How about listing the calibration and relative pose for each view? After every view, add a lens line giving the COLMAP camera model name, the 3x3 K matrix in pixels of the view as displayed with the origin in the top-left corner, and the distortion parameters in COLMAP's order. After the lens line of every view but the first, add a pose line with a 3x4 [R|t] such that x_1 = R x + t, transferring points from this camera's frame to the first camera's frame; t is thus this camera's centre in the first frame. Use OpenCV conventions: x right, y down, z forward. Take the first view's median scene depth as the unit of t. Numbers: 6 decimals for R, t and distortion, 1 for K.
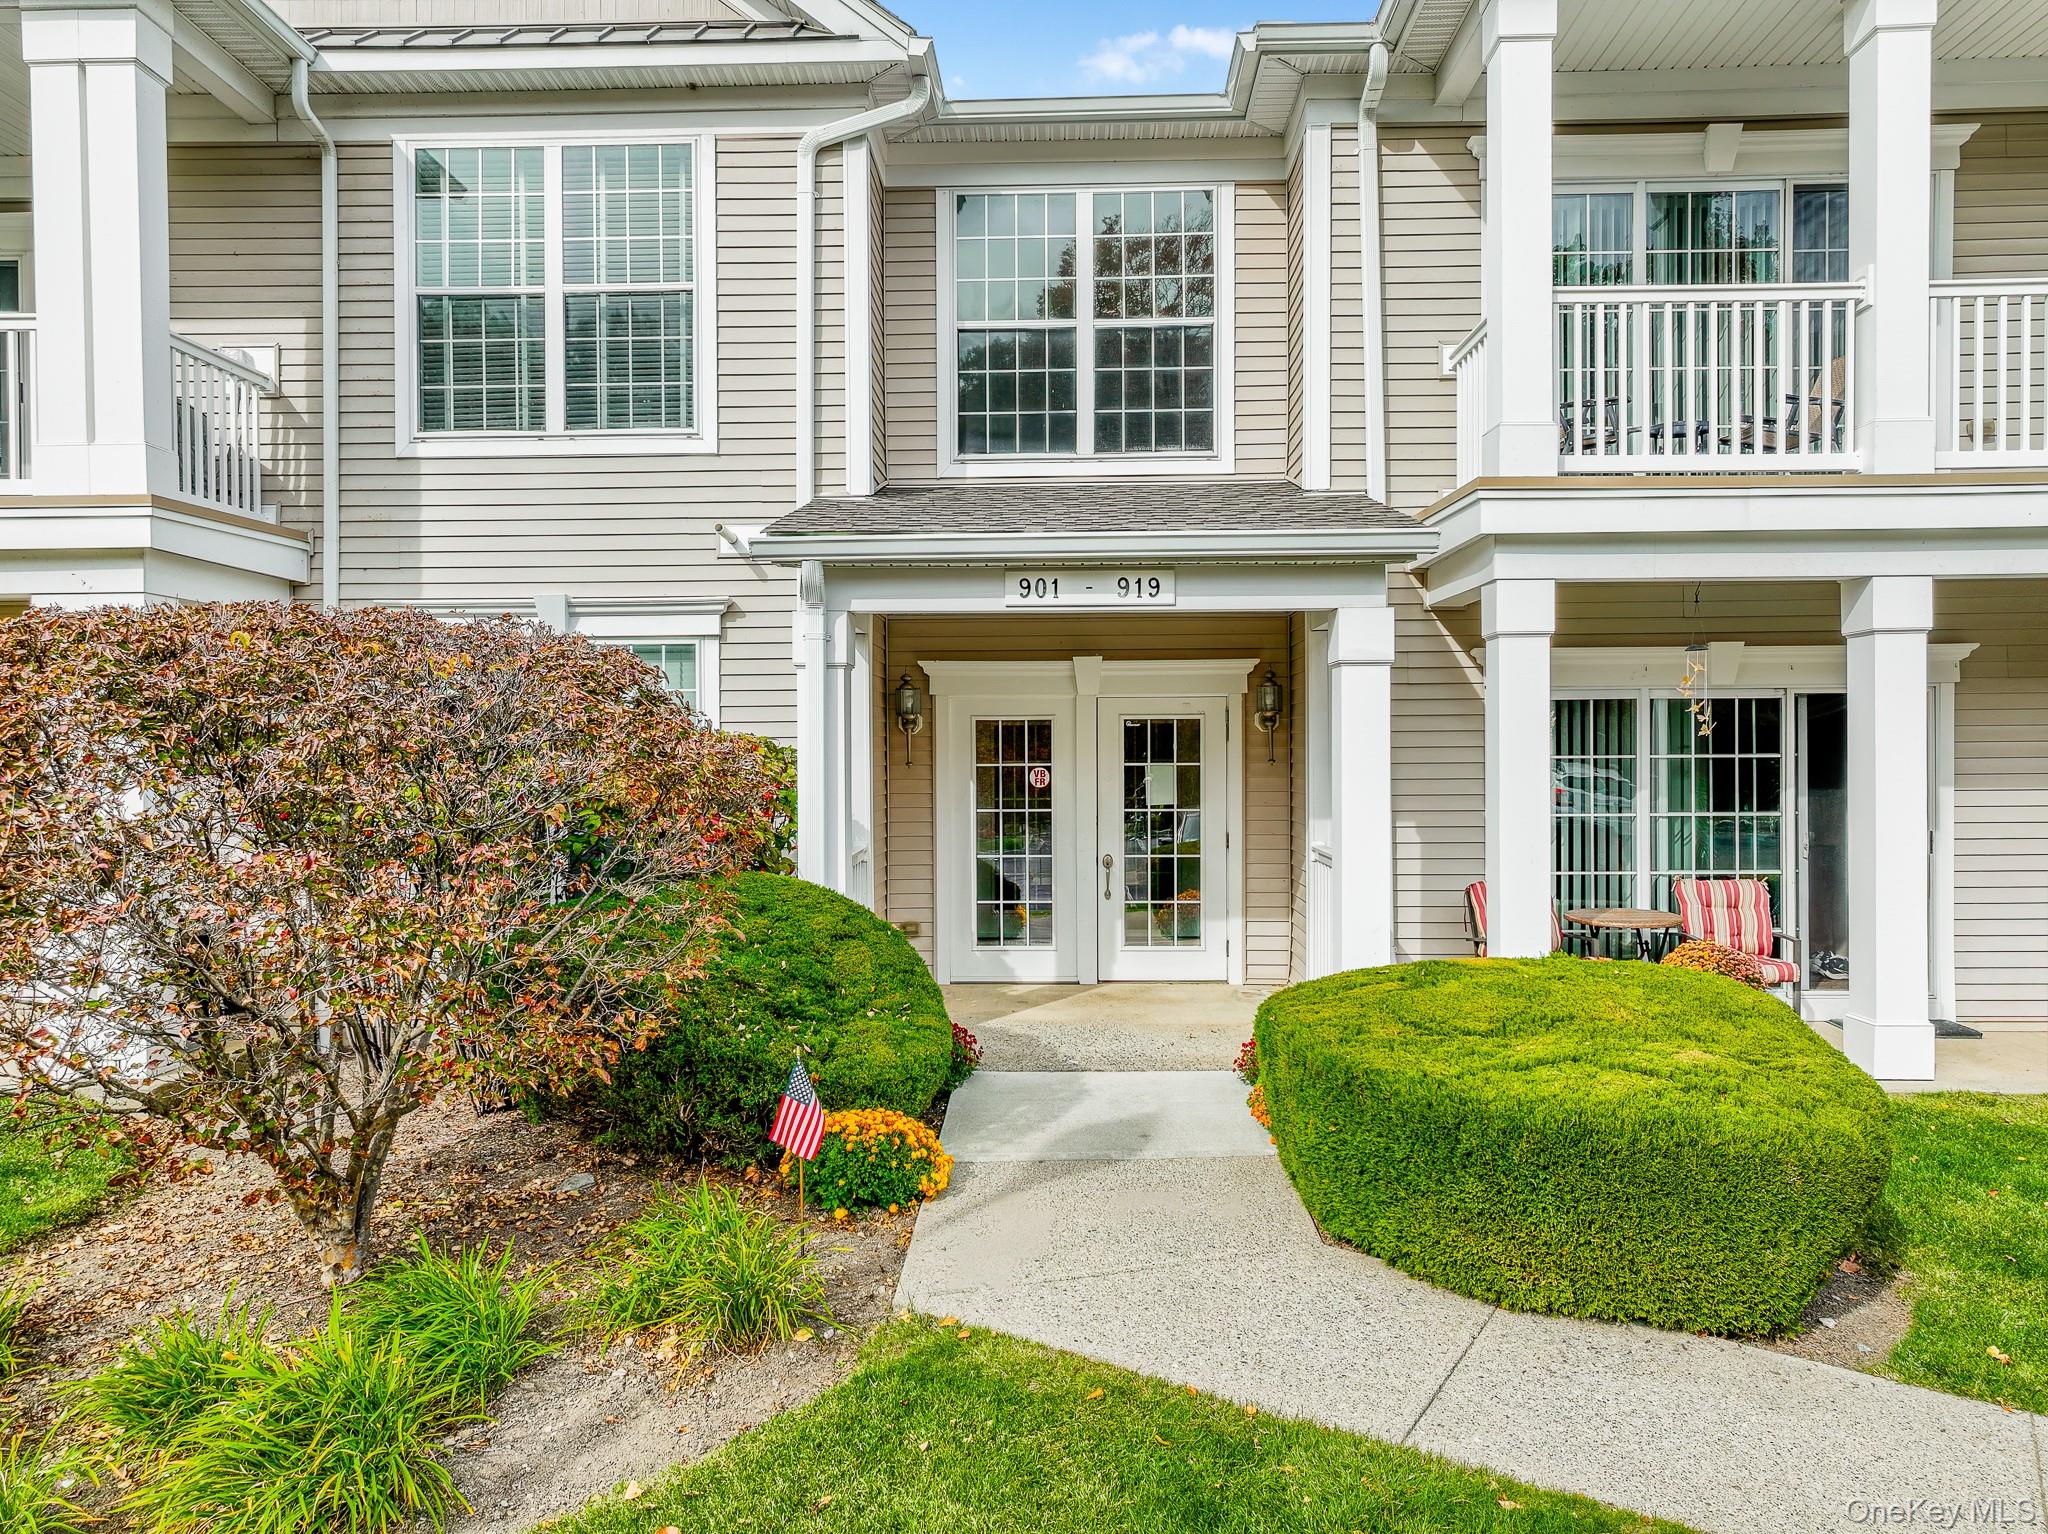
lens RADIAL K [[1450.7, 0, 1024.0], [0, 1450.7, 767.0], [0, 0, 1]] dist [-0.002495, -0.001808]
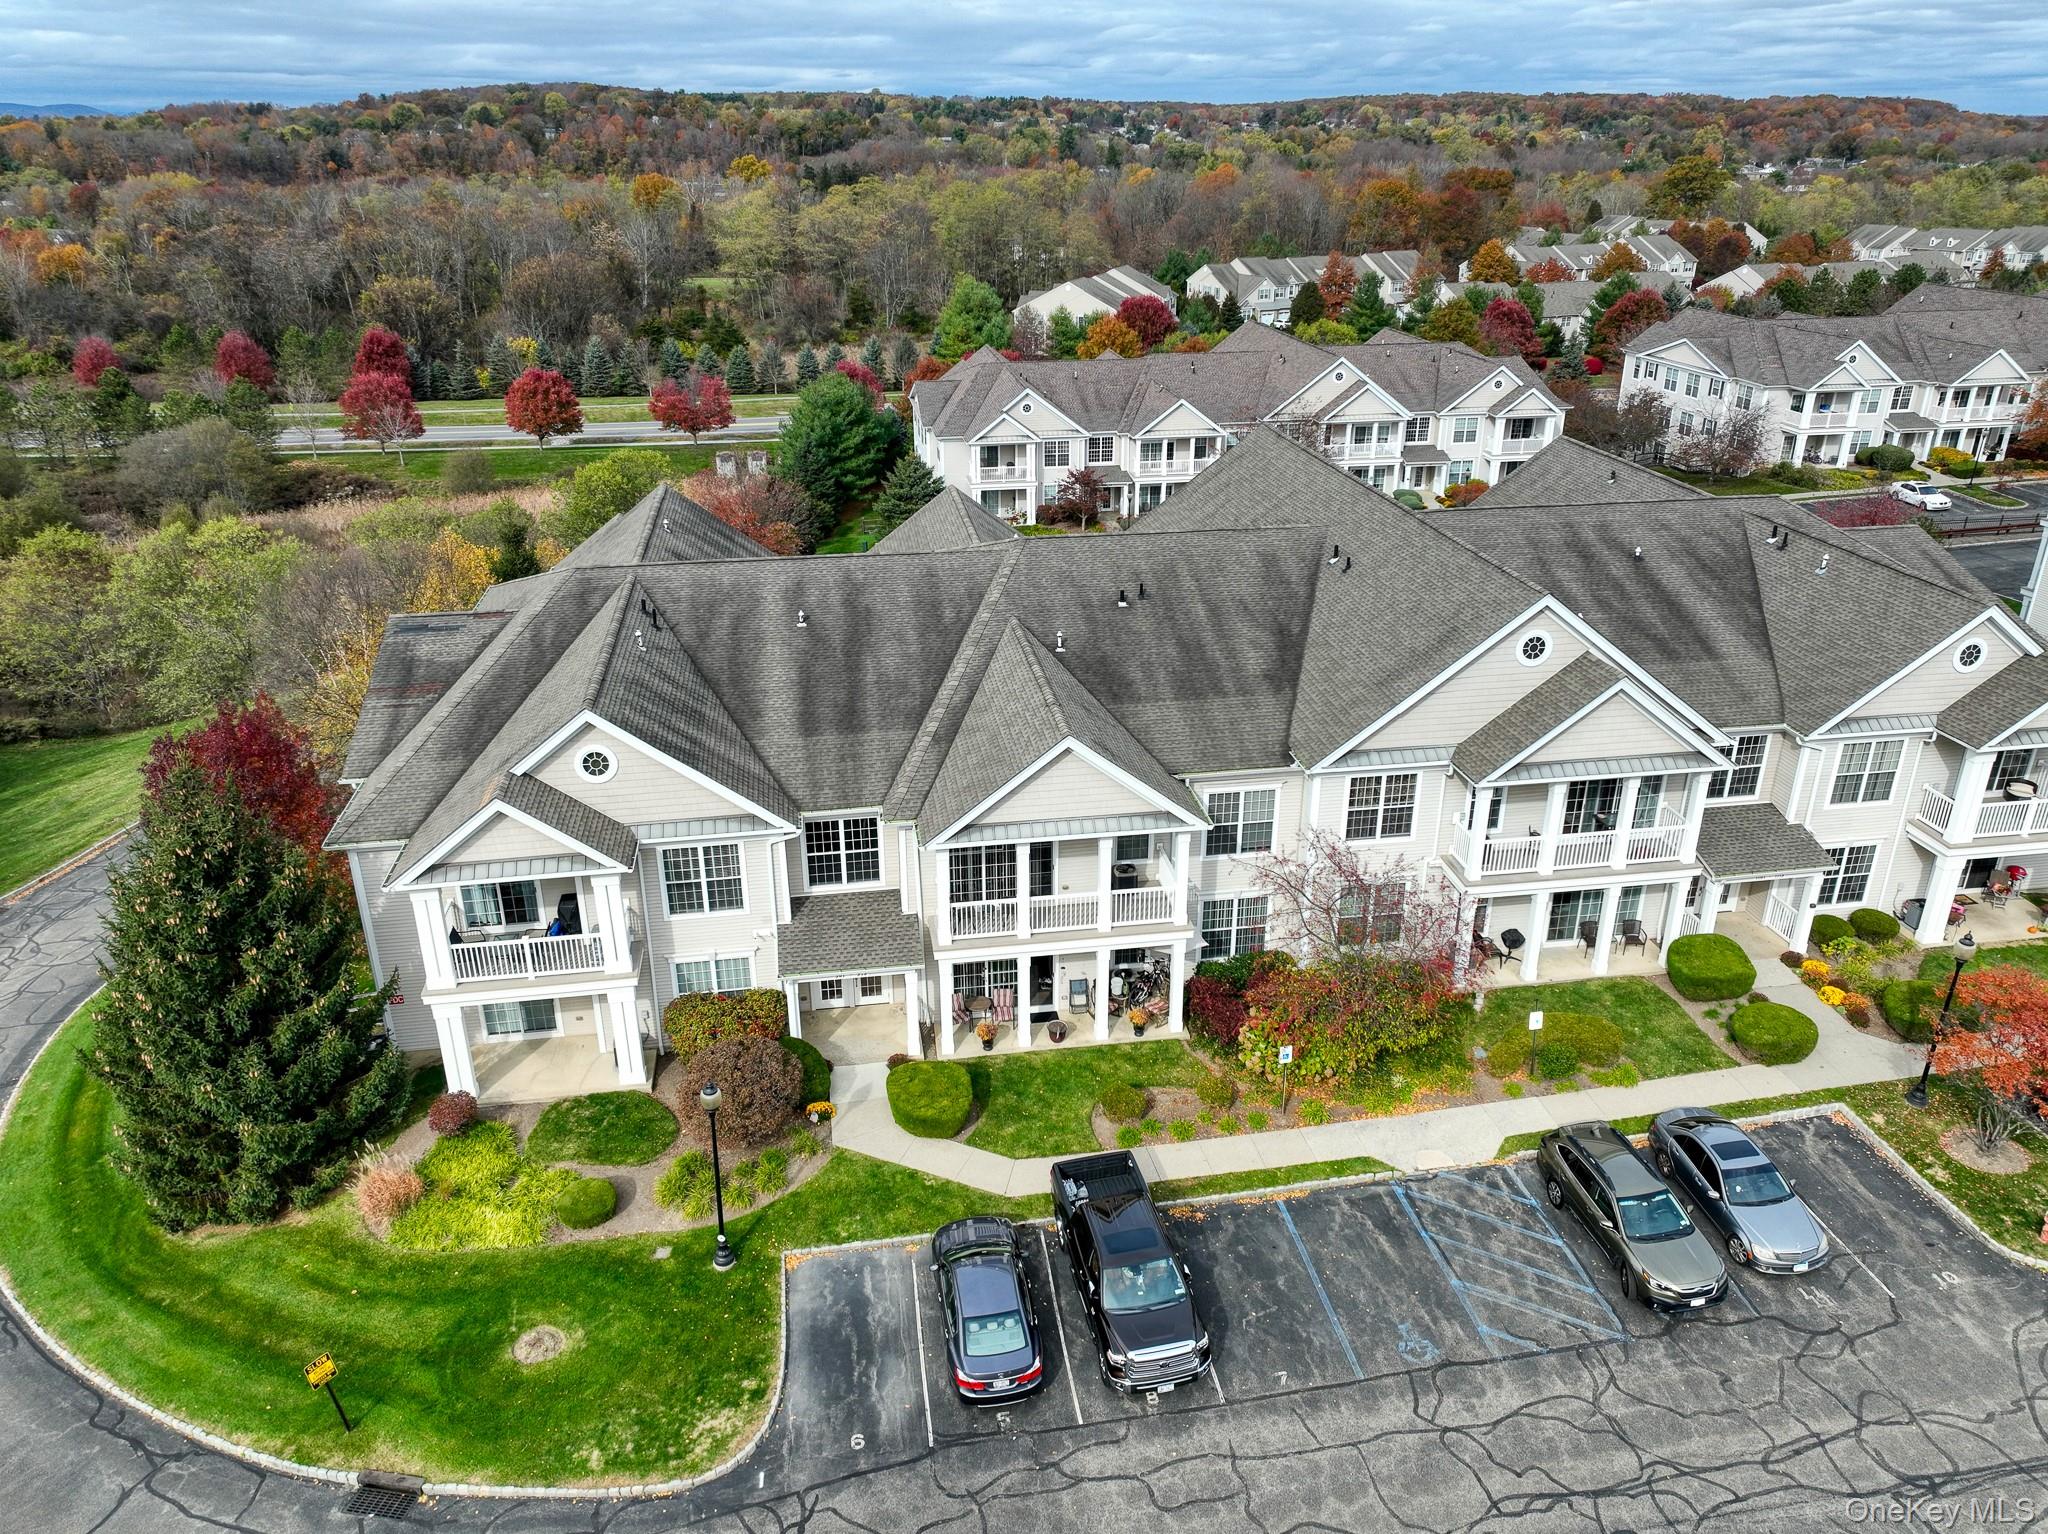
lens RADIAL K [[1430.7, 0, 1024.0], [0, 1430.7, 767.0], [0, 0, 1]] dist [-0.003543, 0.020883]
pose [[0.983184, -0.073280, 0.167268, -0.103167], [0.003087, 0.922496, 0.385995, -2.038599], [-0.182589, -0.378988, 0.907210, -2.433696]]
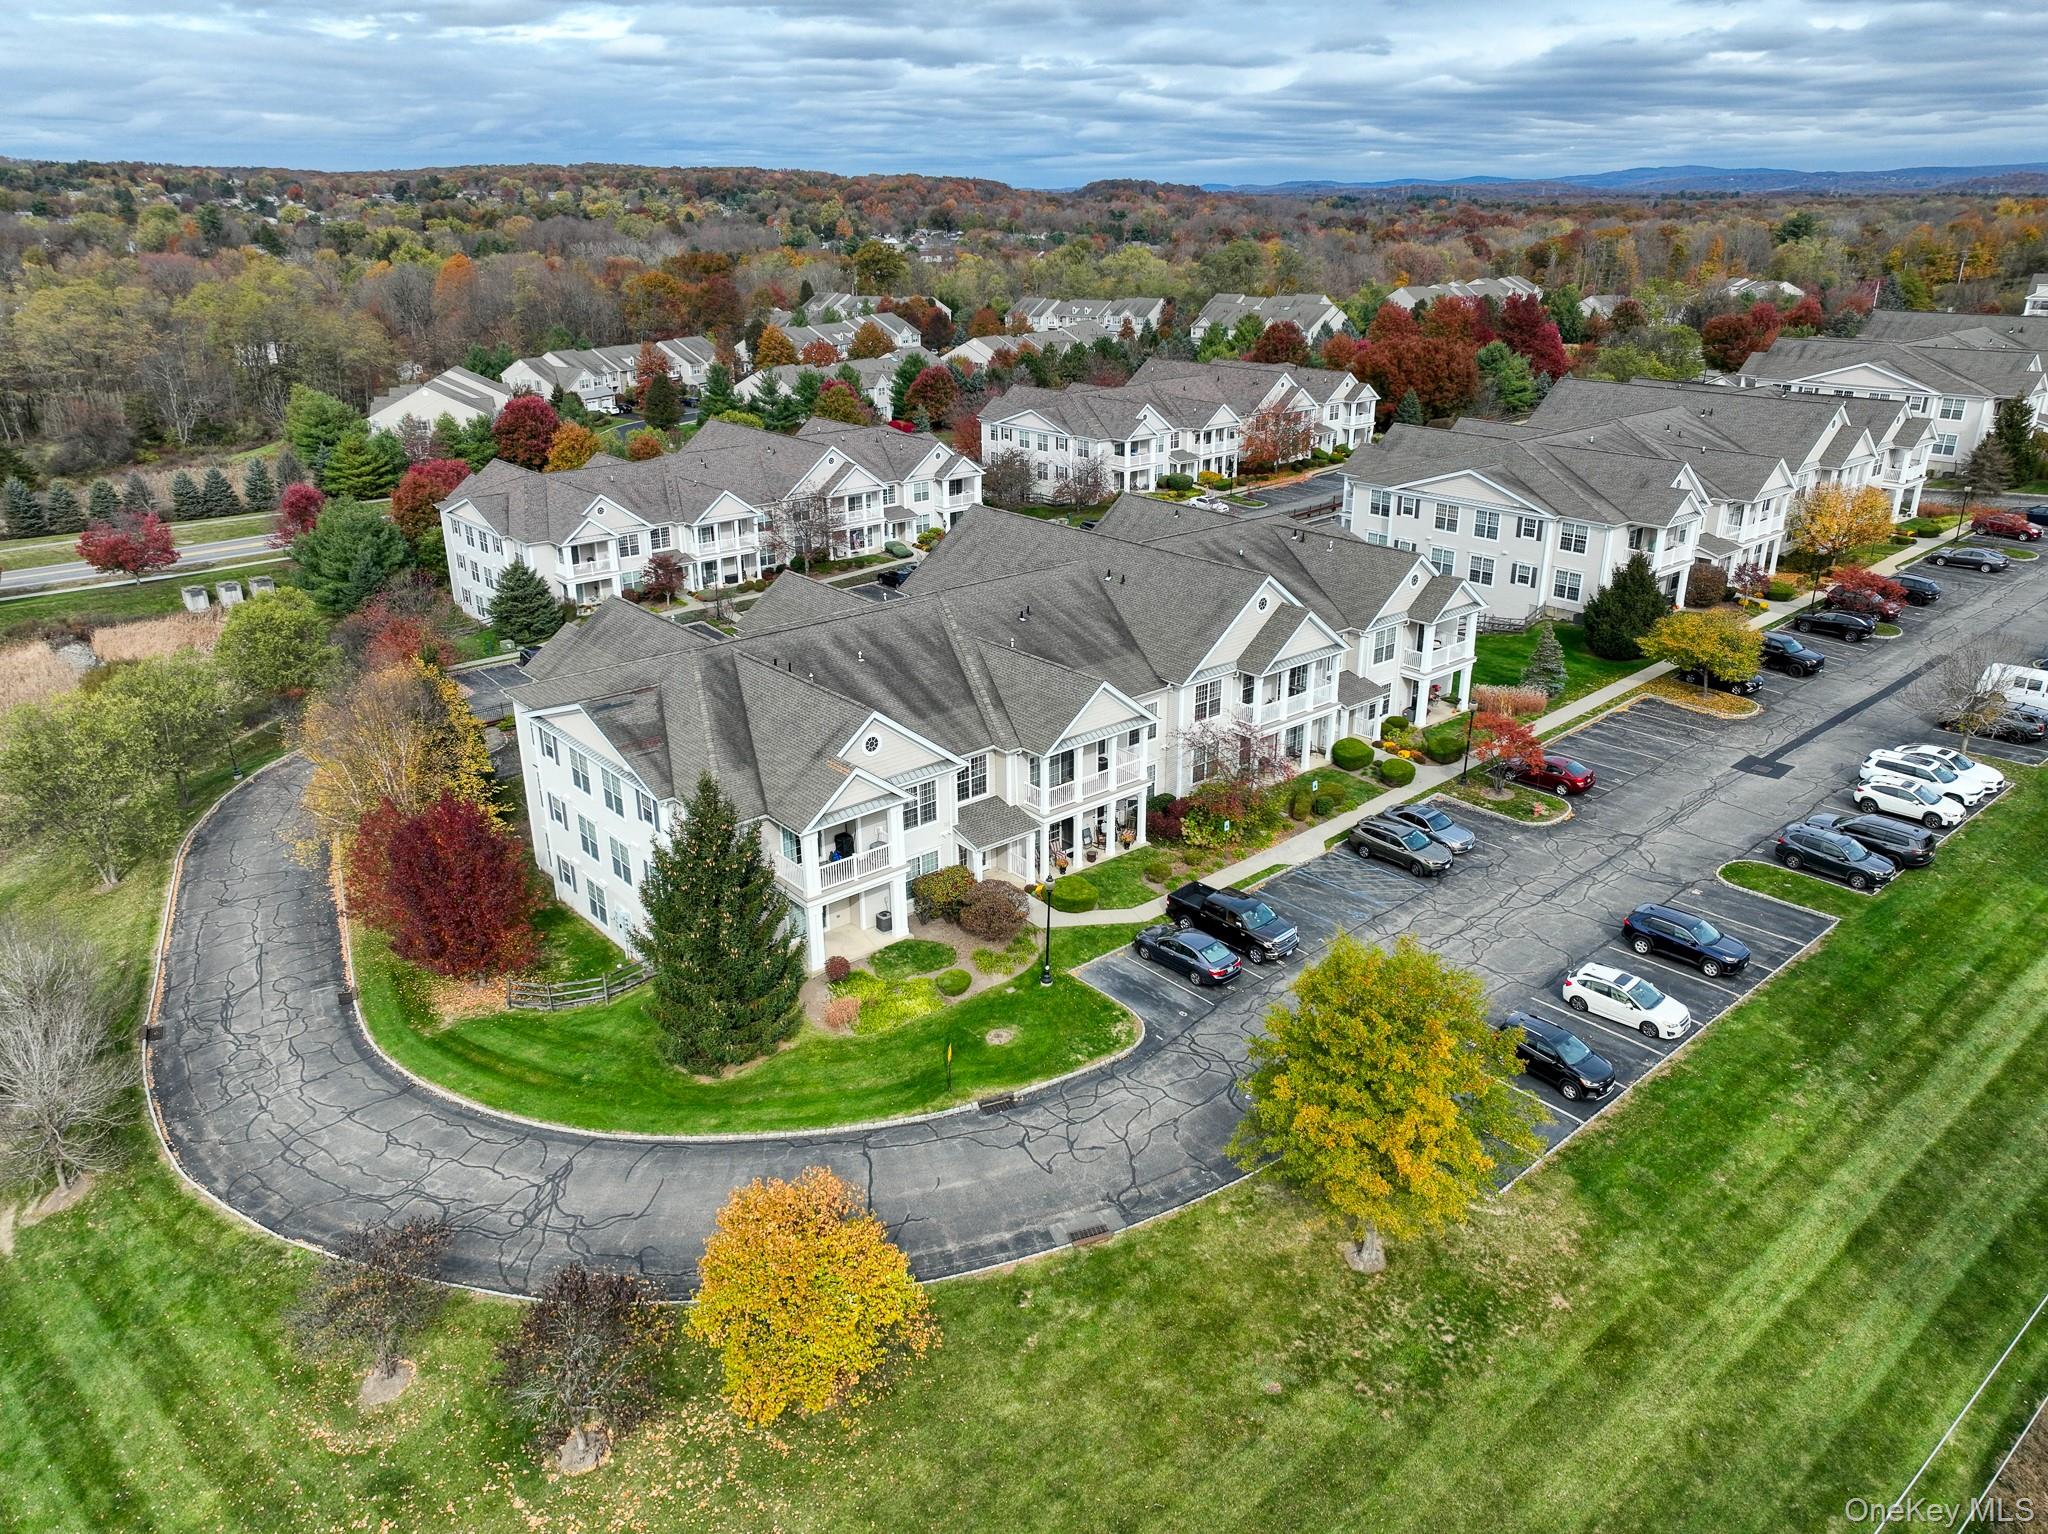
lens RADIAL K [[1430.7, 0, 1024.0], [0, 1430.7, 767.0], [0, 0, 1]] dist [-0.003543, 0.020883]
pose [[0.743986, -0.246055, 0.621243, -3.838636], [0.014469, 0.935446, 0.353174, -2.697363], [-0.668039, -0.253768, 0.699518, -3.663270]]
